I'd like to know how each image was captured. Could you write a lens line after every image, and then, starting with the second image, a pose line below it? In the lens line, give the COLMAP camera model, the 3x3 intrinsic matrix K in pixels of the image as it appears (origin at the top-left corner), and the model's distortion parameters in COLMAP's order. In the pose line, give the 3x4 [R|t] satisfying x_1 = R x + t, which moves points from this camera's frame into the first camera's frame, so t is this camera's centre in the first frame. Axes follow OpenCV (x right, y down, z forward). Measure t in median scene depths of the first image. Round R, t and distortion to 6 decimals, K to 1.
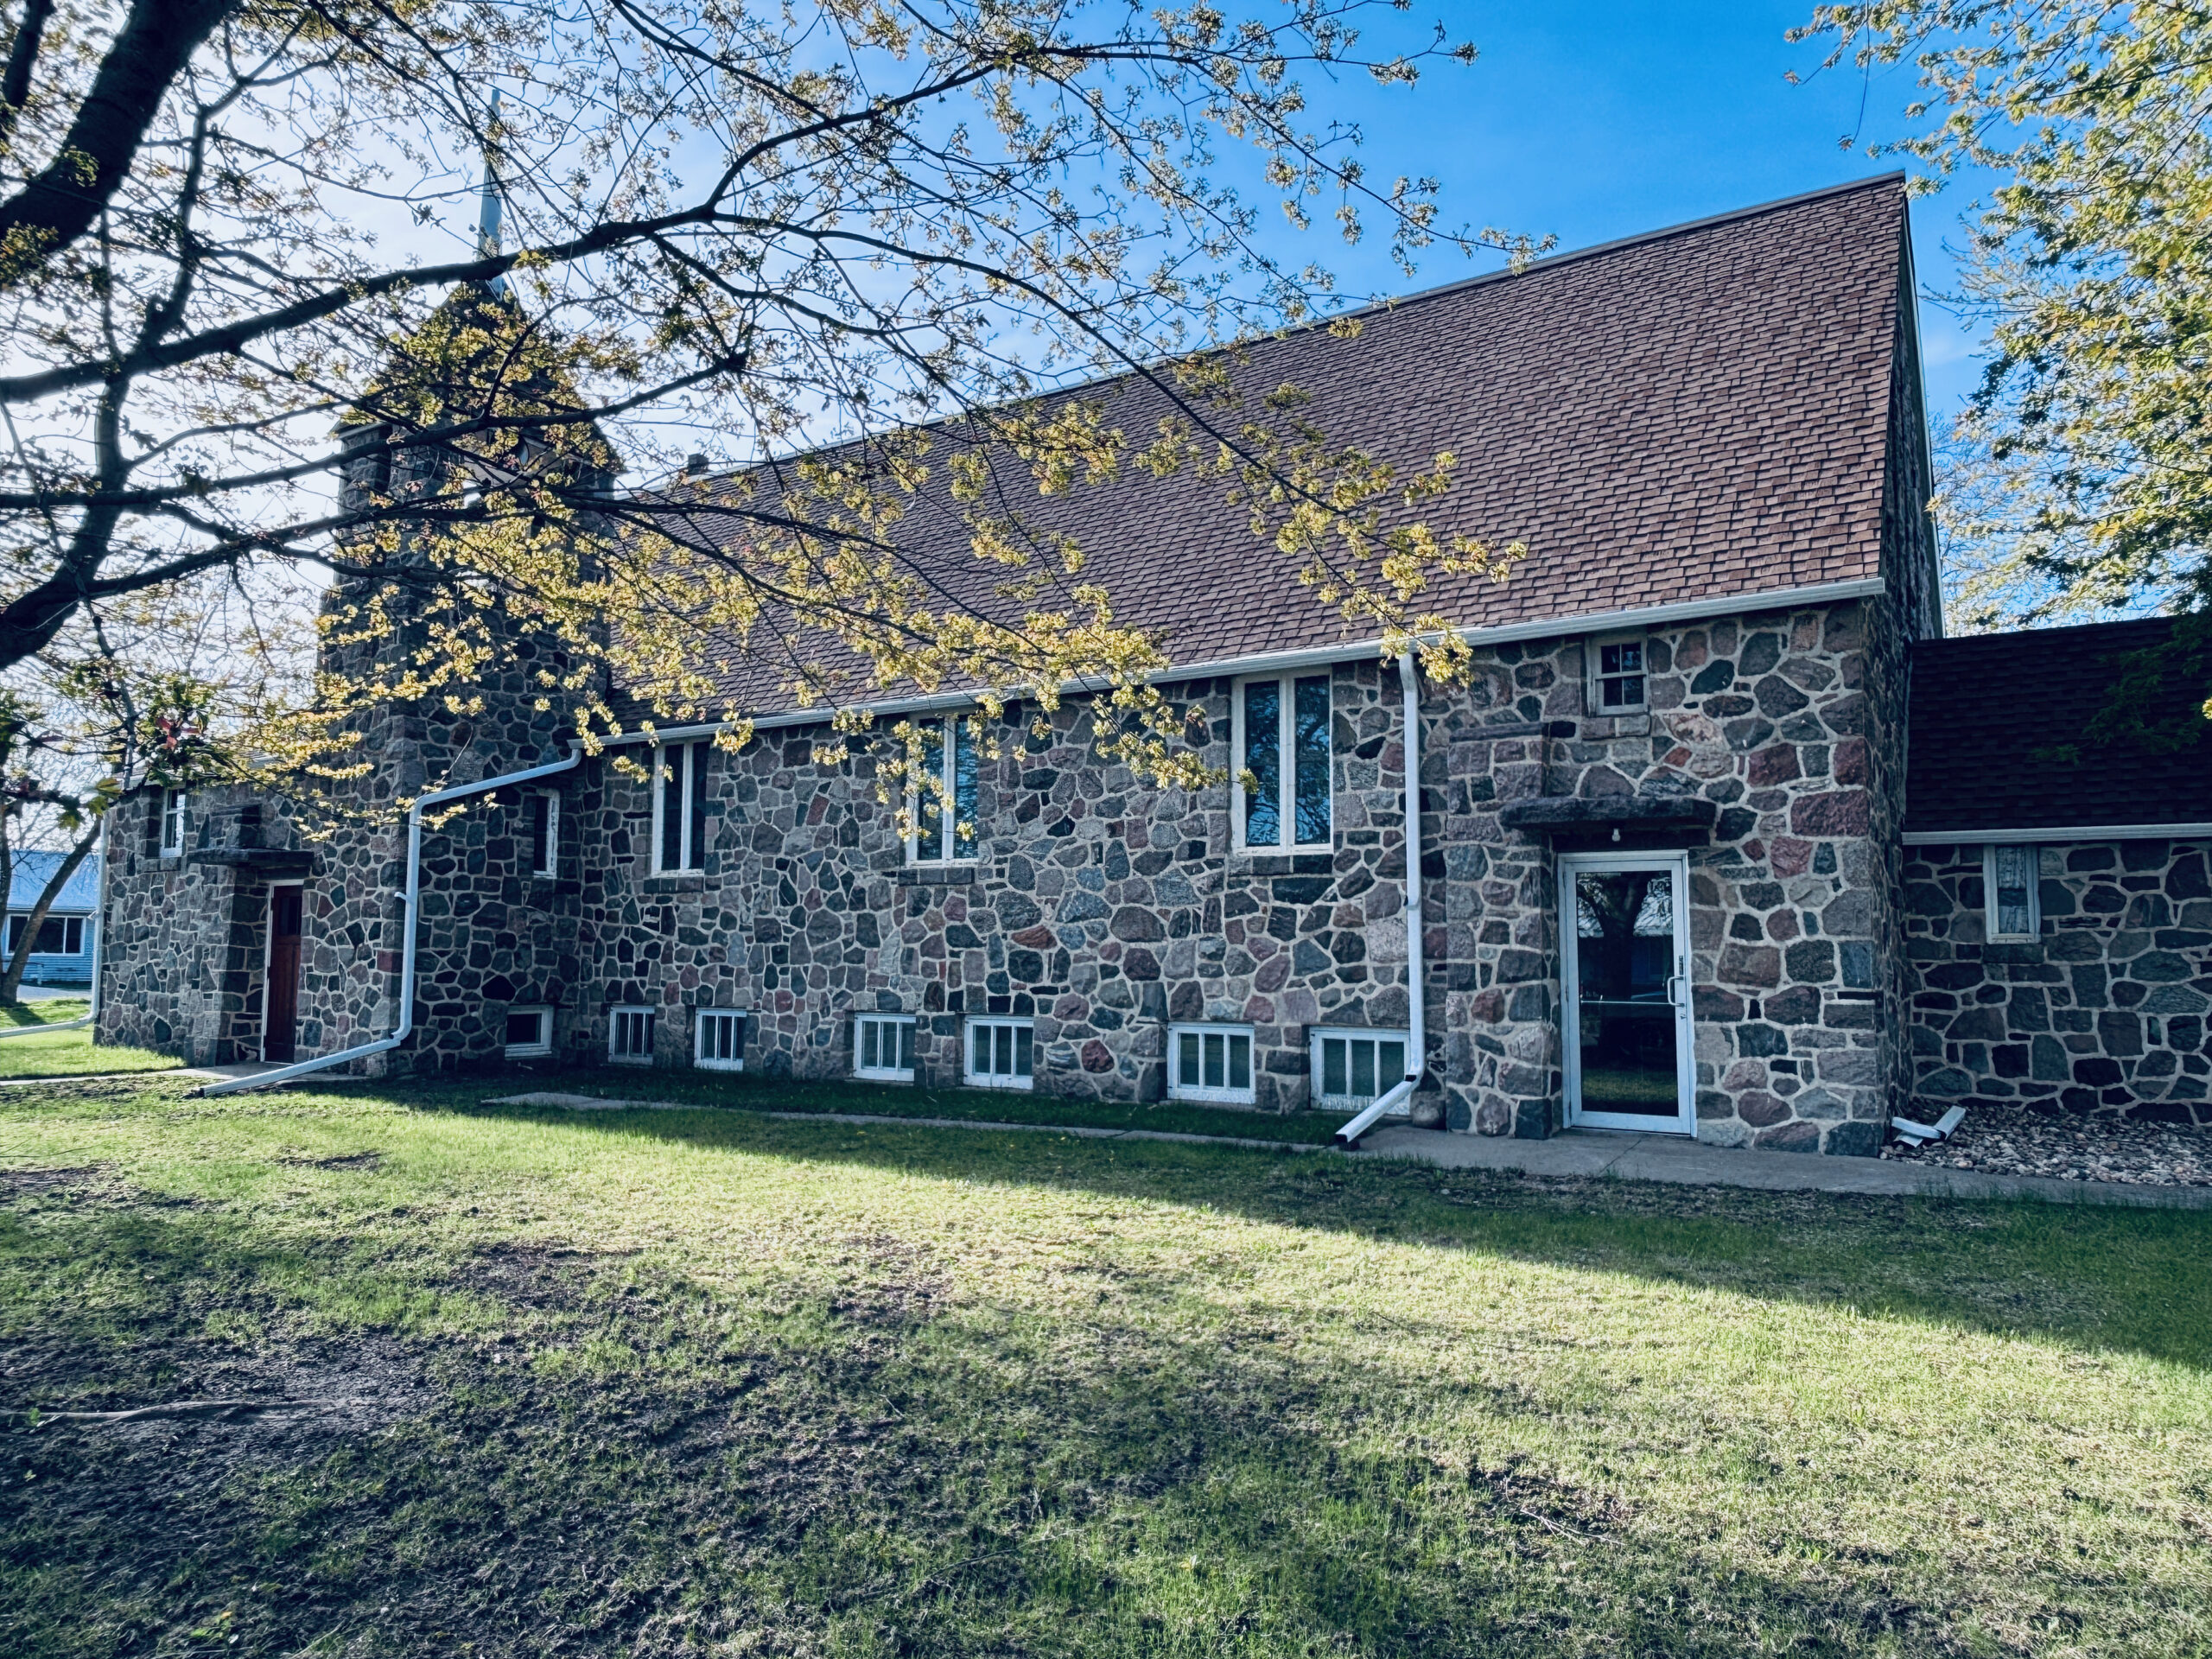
lens RADIAL K [[1399.6, 0, 1108.7], [0, 1399.6, 826.0], [0, 0, 1]] dist [0.002651, -0.003955]
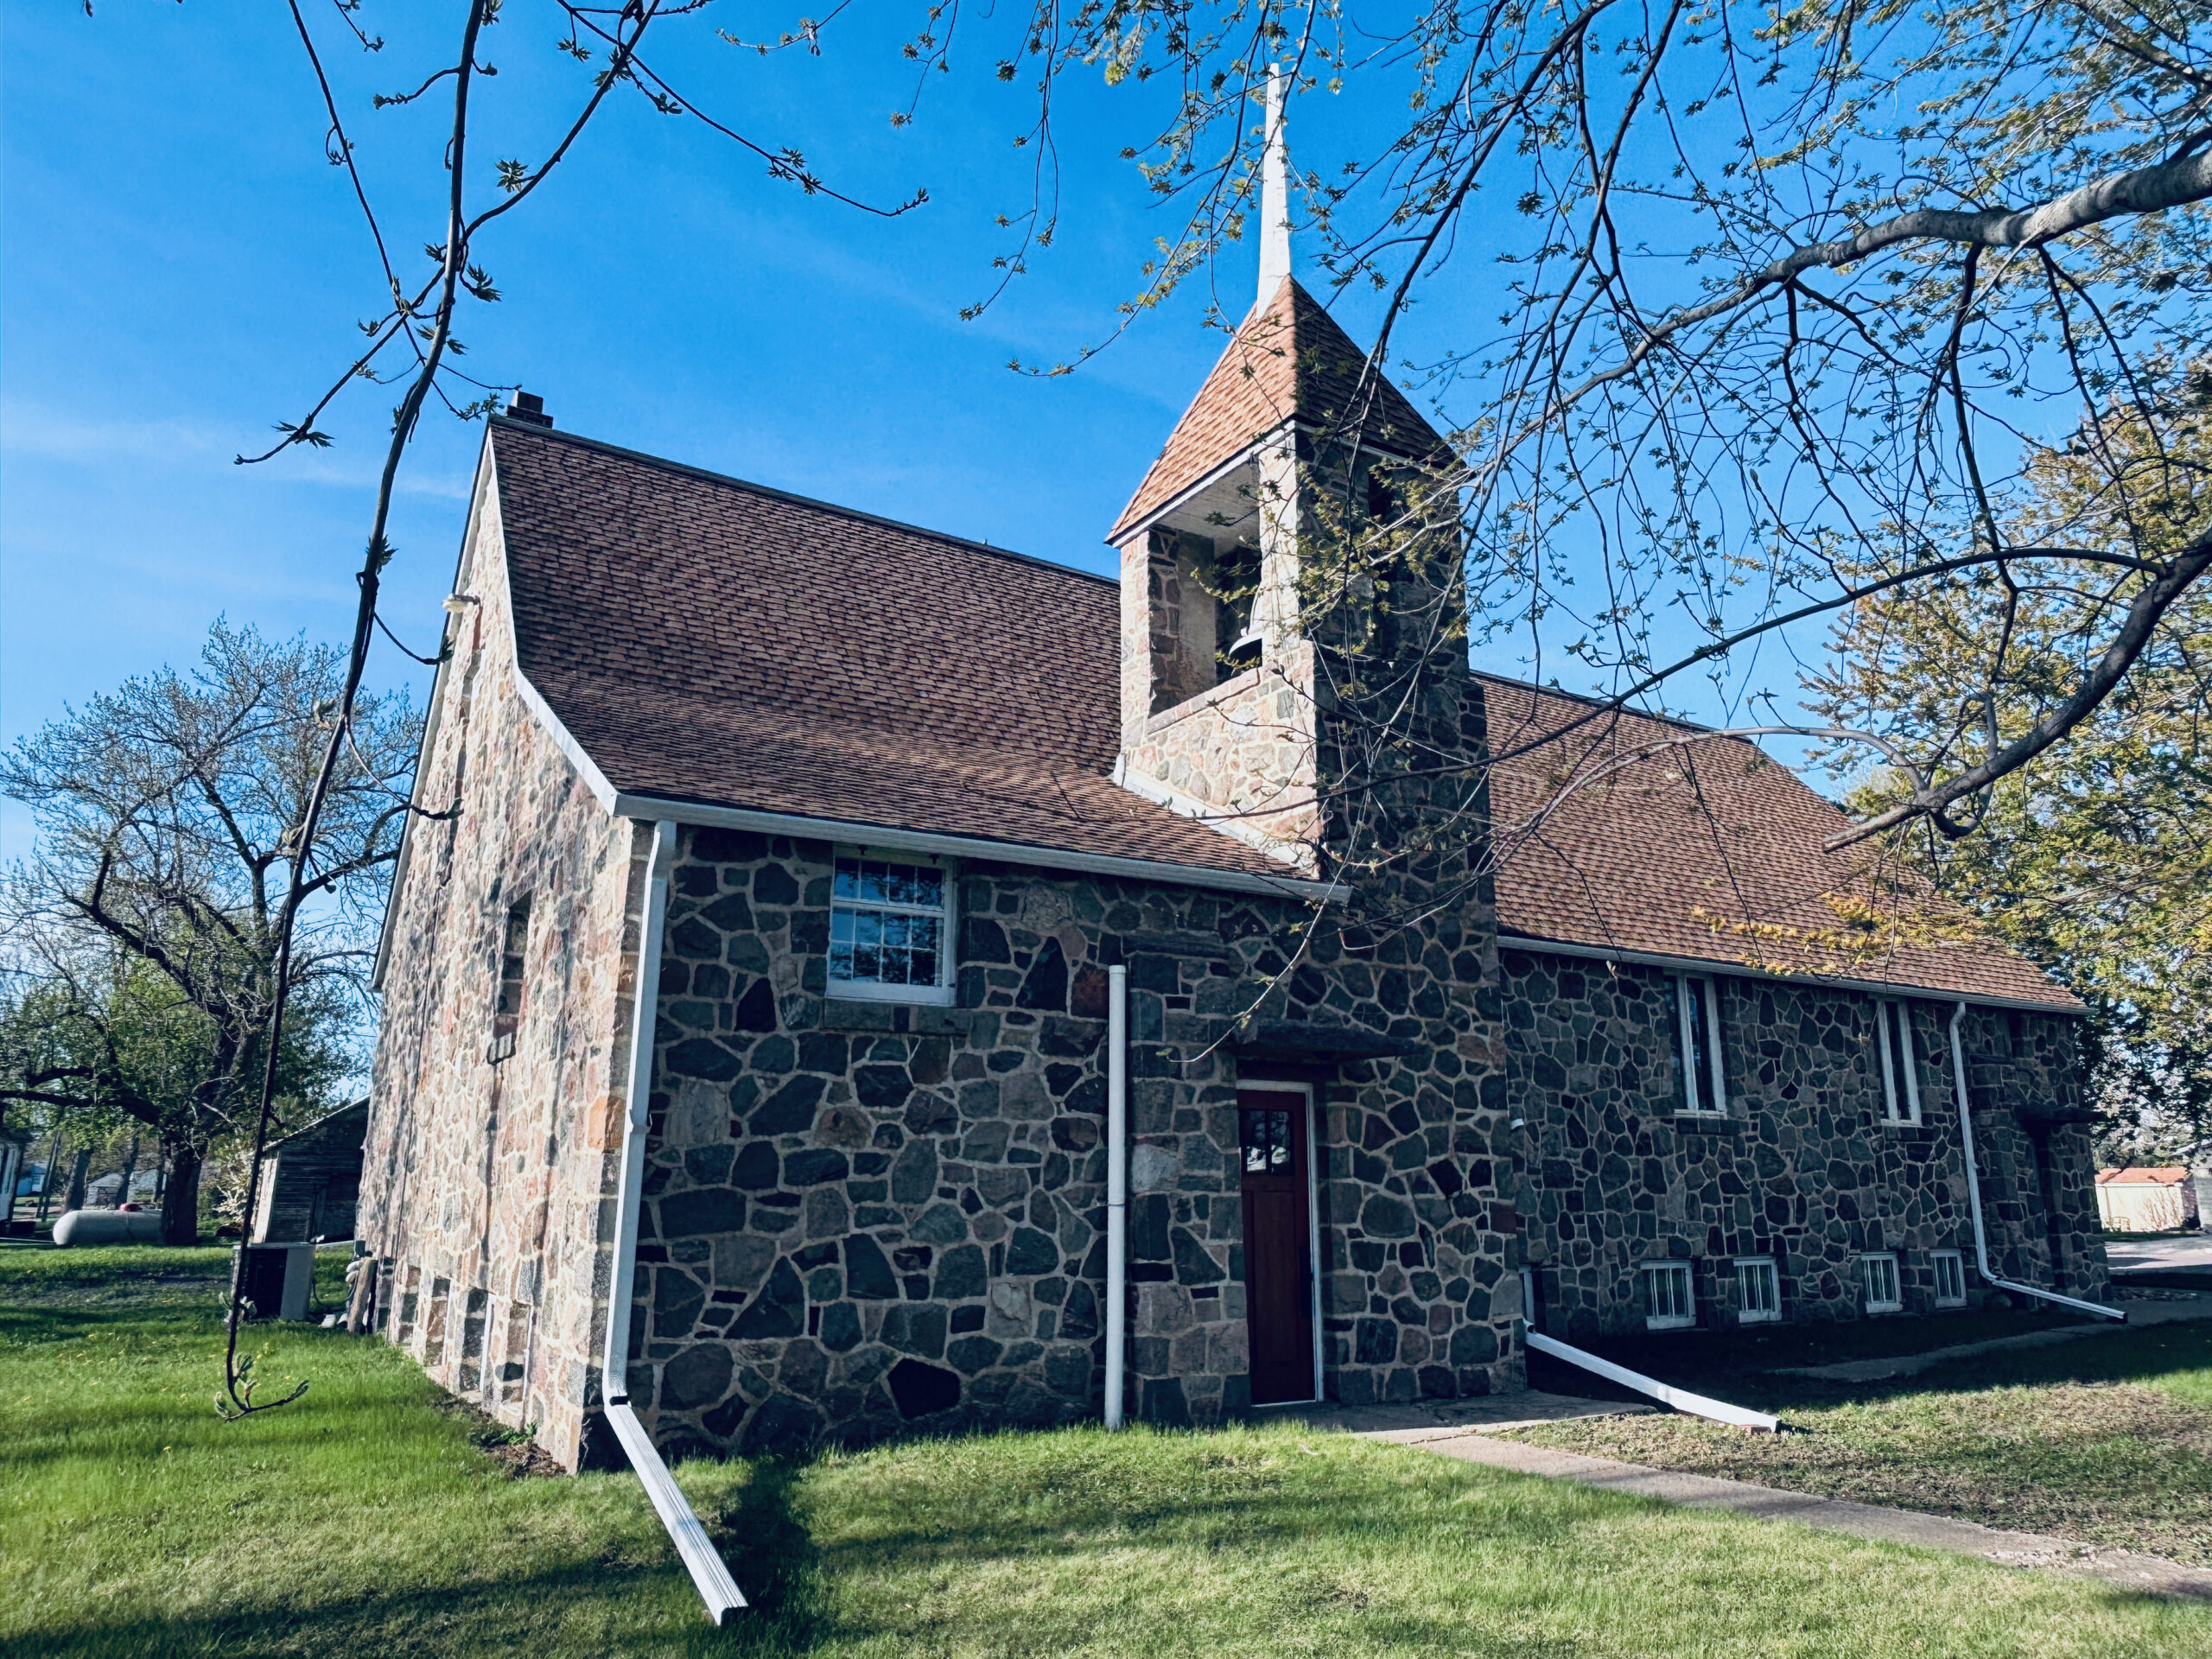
lens RADIAL K [[1399.6, 0, 1112.3], [0, 1399.6, 835.0], [0, 0, 1]] dist [0.002651, -0.003955]
pose [[0.470924, 0.211955, 0.856332, -1.287516], [-0.083847, 0.977067, -0.195729, 0.064974], [-0.878180, 0.020373, 0.477896, 0.860267]]
